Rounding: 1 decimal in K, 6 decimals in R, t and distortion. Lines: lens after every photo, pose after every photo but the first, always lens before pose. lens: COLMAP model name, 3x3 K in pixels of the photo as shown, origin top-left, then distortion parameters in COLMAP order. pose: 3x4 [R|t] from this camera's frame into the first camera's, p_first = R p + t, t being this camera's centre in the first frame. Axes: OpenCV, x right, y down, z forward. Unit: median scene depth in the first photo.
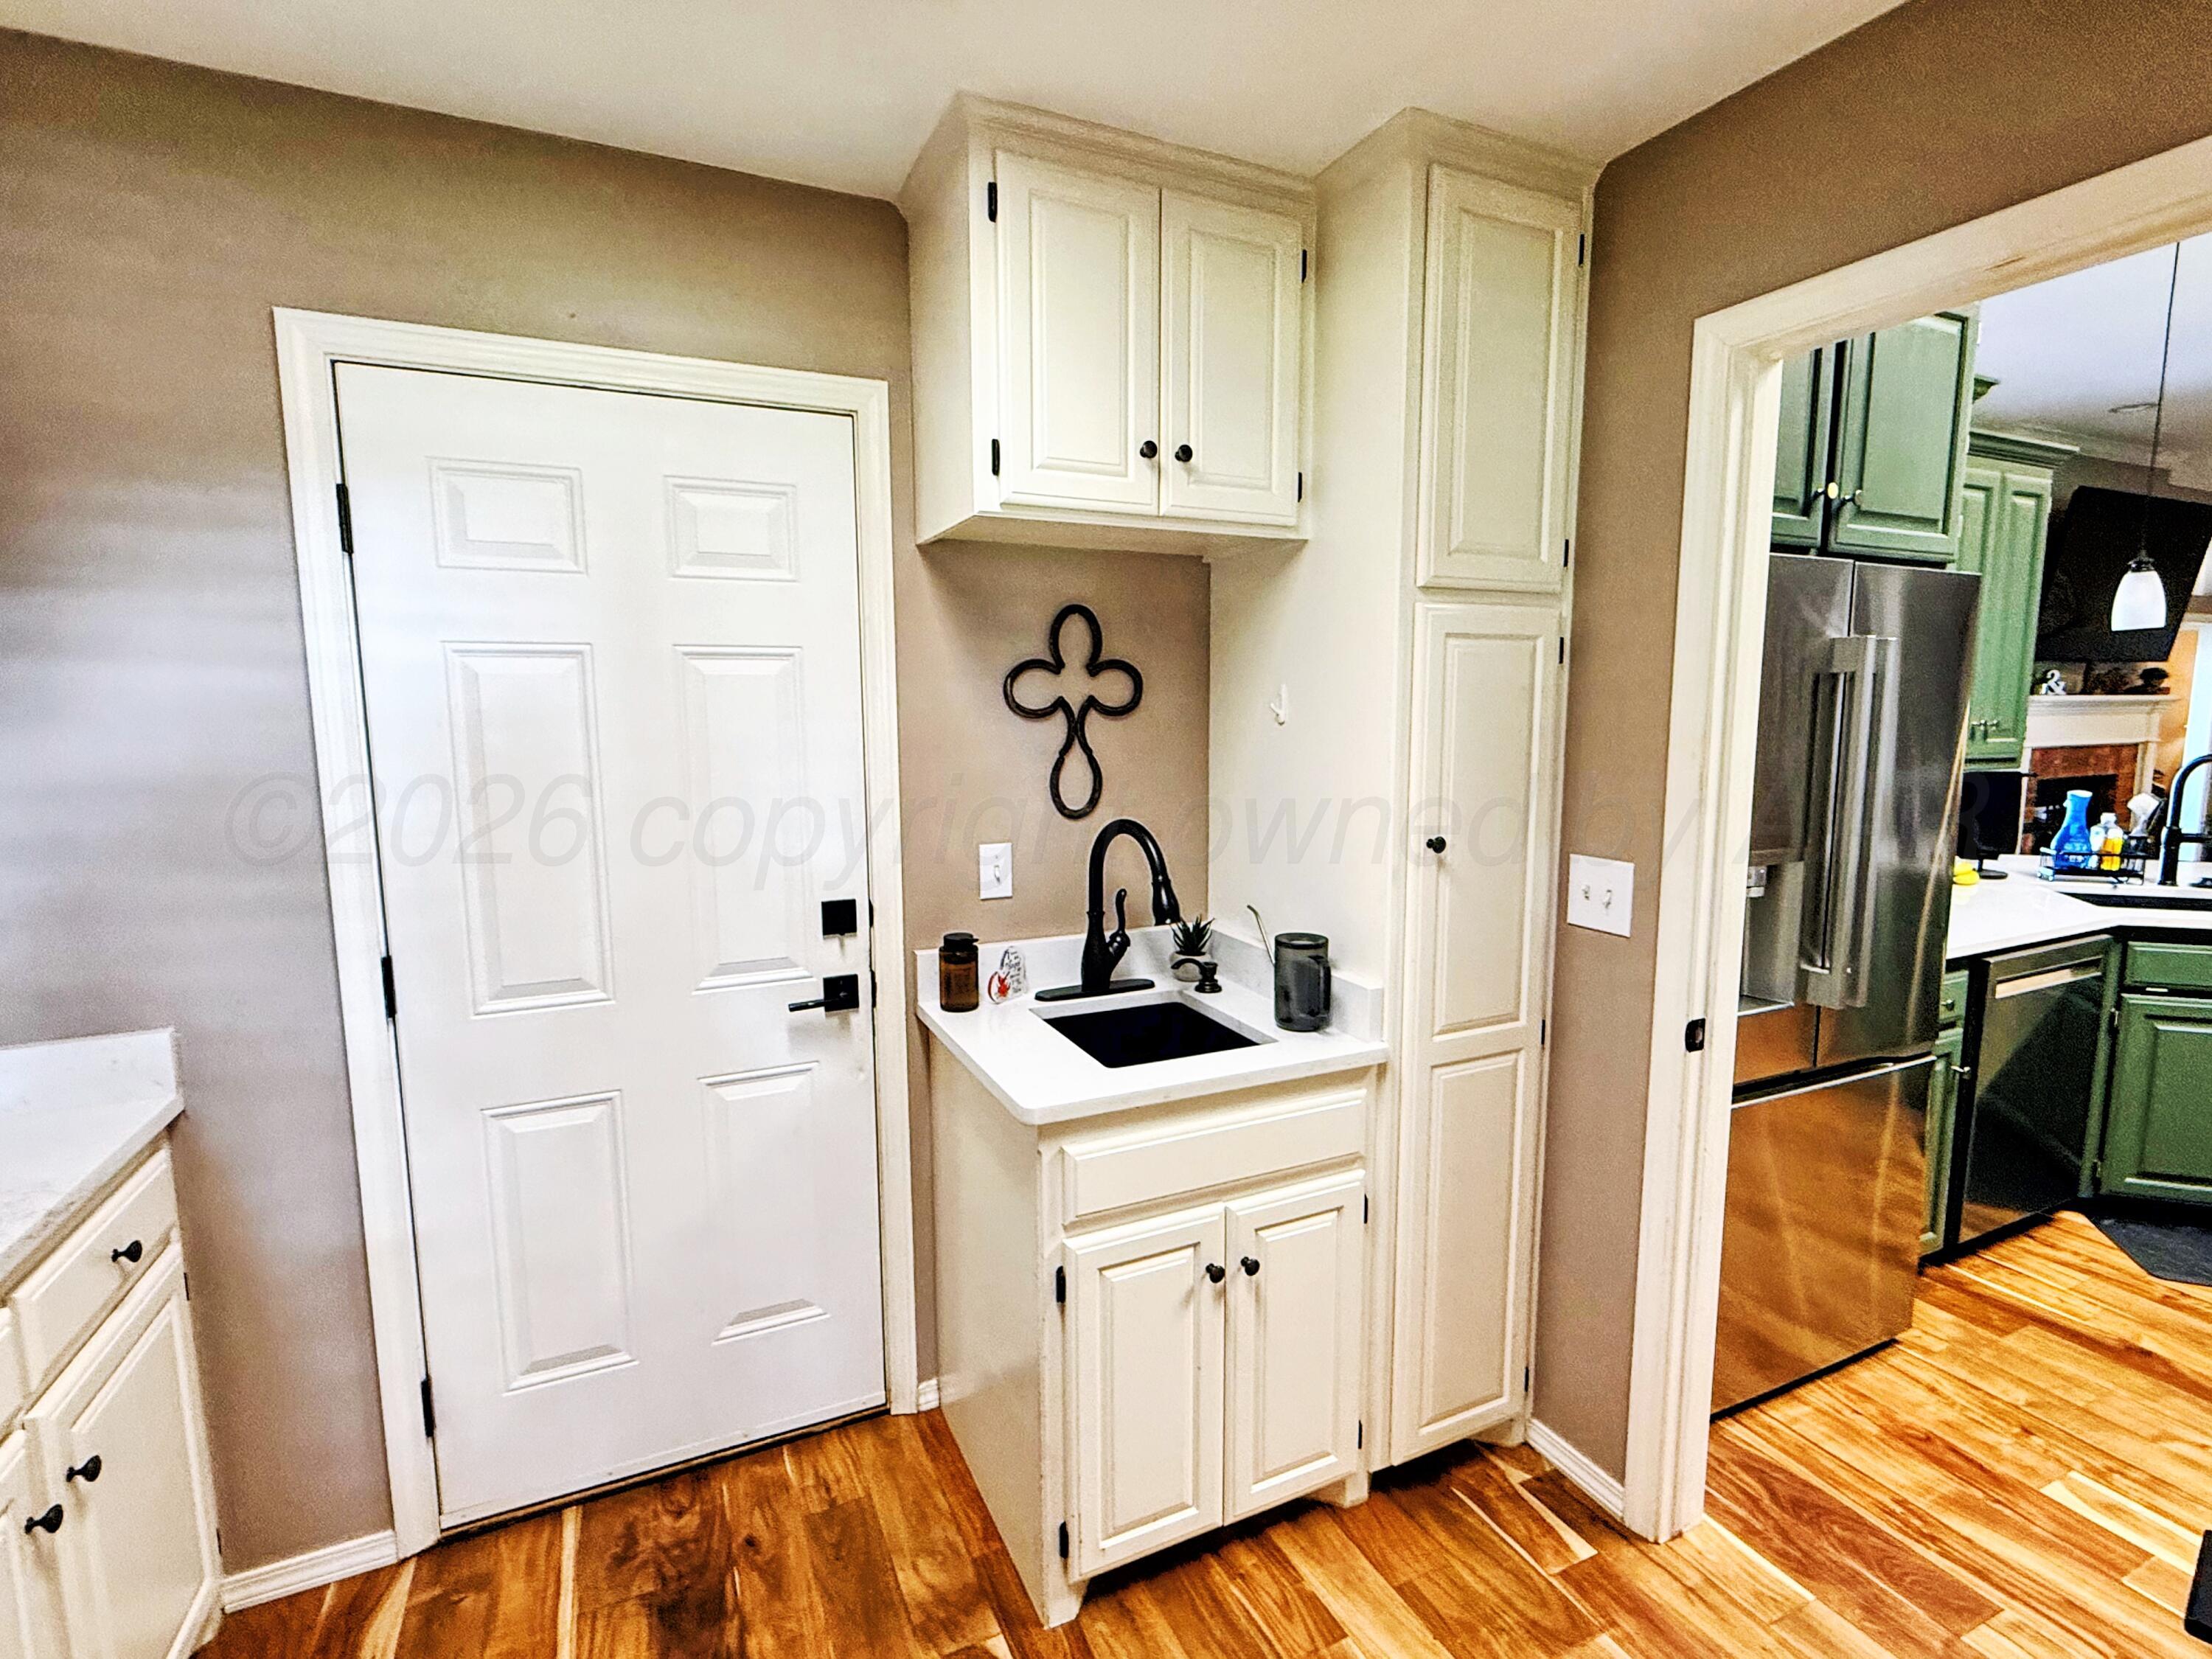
lens RADIAL K [[1040.1, 0, 1107.3], [0, 1040.1, 836.1], [0, 0, 1]] dist [-0.000406, -0.000020]
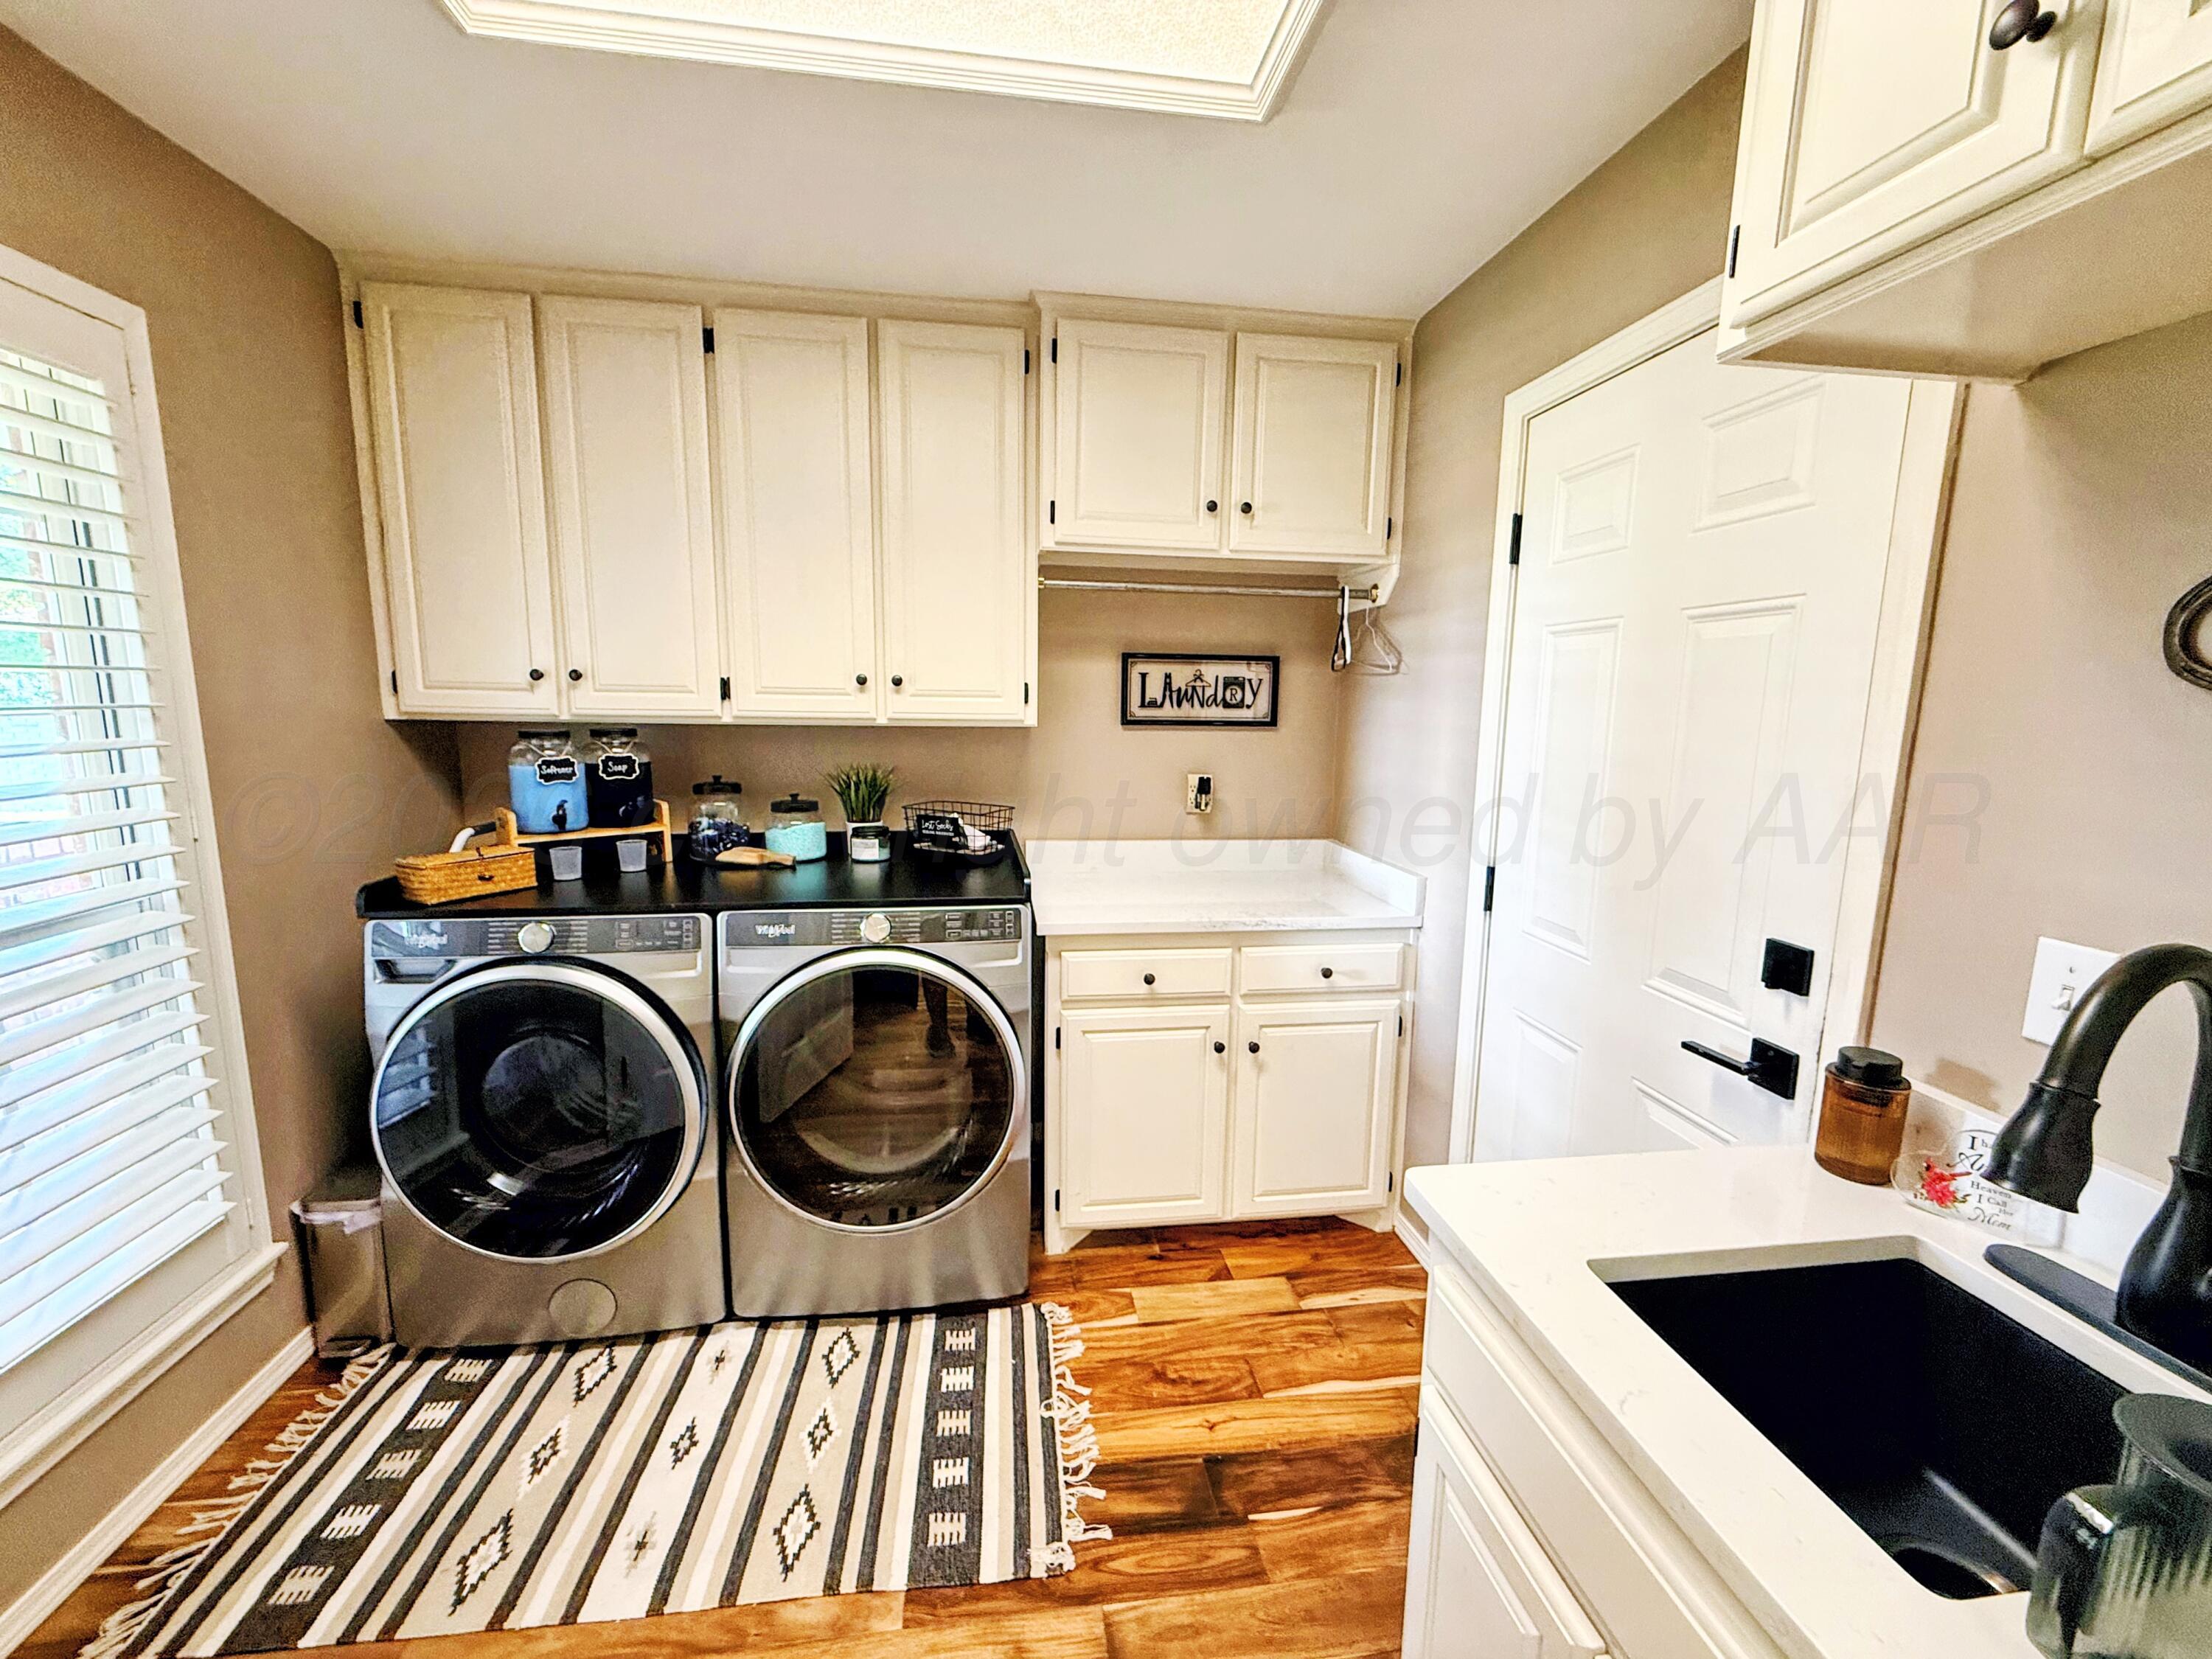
lens RADIAL K [[891.3, 0, 1109.3], [0, 891.3, 829.5], [0, 0, 1]] dist [-0.000509, -0.000072]
pose [[-0.295451, 0.139775, -0.945078, 0.461272], [-0.129479, 0.974254, 0.184567, -0.069324], [0.946543, 0.176899, -0.269746, 0.712537]]
